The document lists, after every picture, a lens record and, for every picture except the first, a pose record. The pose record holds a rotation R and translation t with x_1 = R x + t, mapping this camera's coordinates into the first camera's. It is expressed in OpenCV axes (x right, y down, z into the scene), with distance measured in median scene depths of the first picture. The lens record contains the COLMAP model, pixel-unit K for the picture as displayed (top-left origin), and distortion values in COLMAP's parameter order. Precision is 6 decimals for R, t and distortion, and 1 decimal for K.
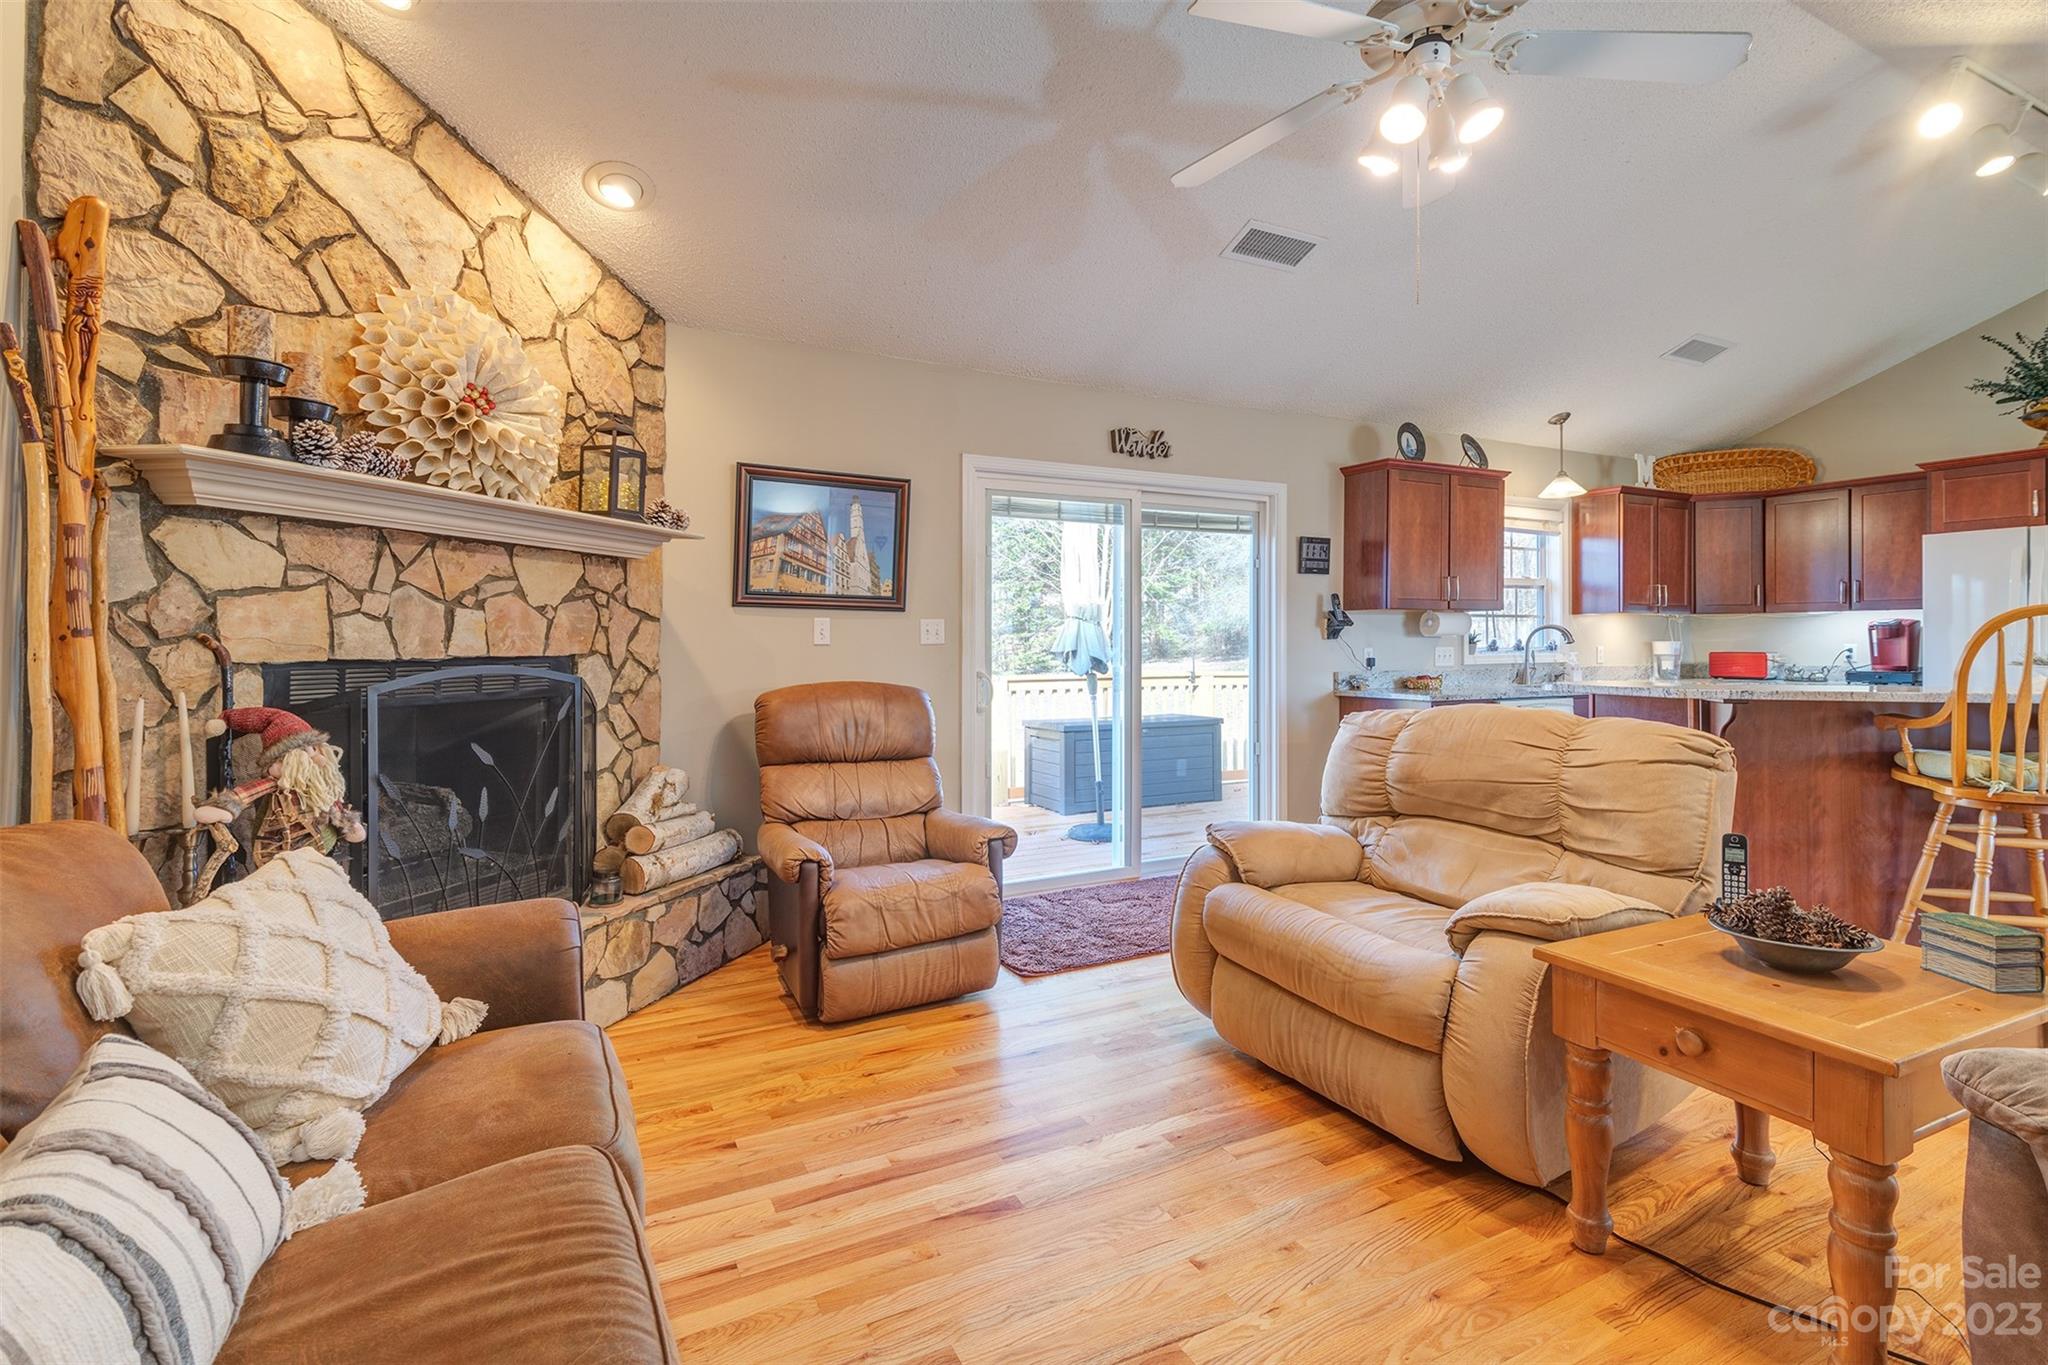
lens RADIAL K [[954.6, 0, 1034.2], [0, 954.6, 636.6], [0, 0, 1]] dist [0.030957, -0.016304]
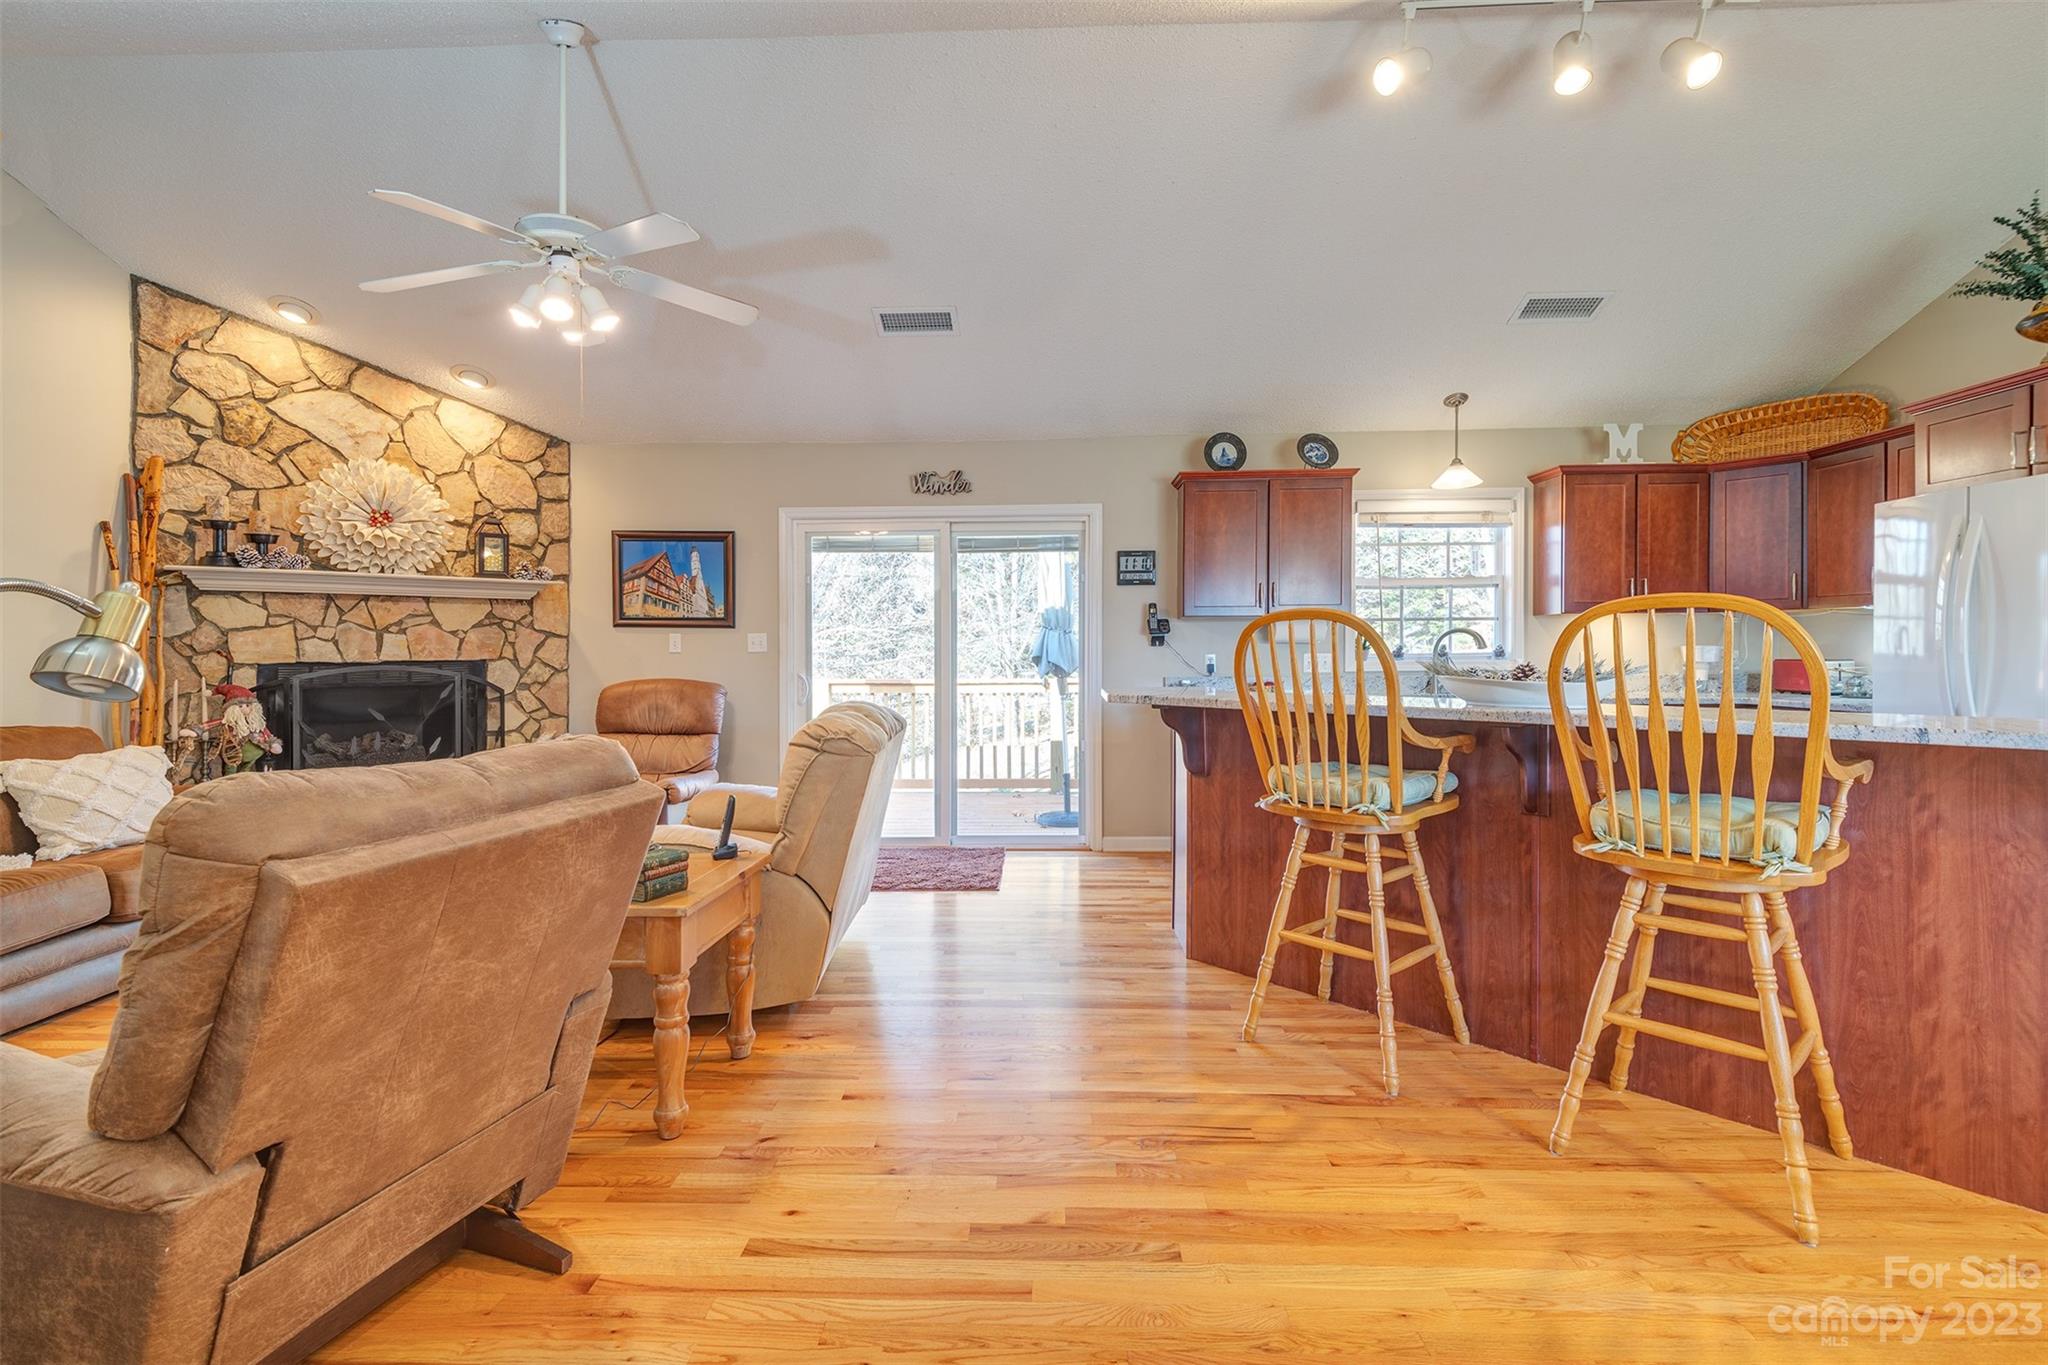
lens RADIAL K [[943.8, 0, 1028.1], [0, 943.8, 655.6], [0, 0, 1]] dist [0.033310, -0.021056]
pose [[0.866723, 0.002122, -0.498785, 1.089862], [0.006563, 0.999856, 0.015658, -0.007060], [0.498747, -0.016845, 0.866584, 0.045297]]
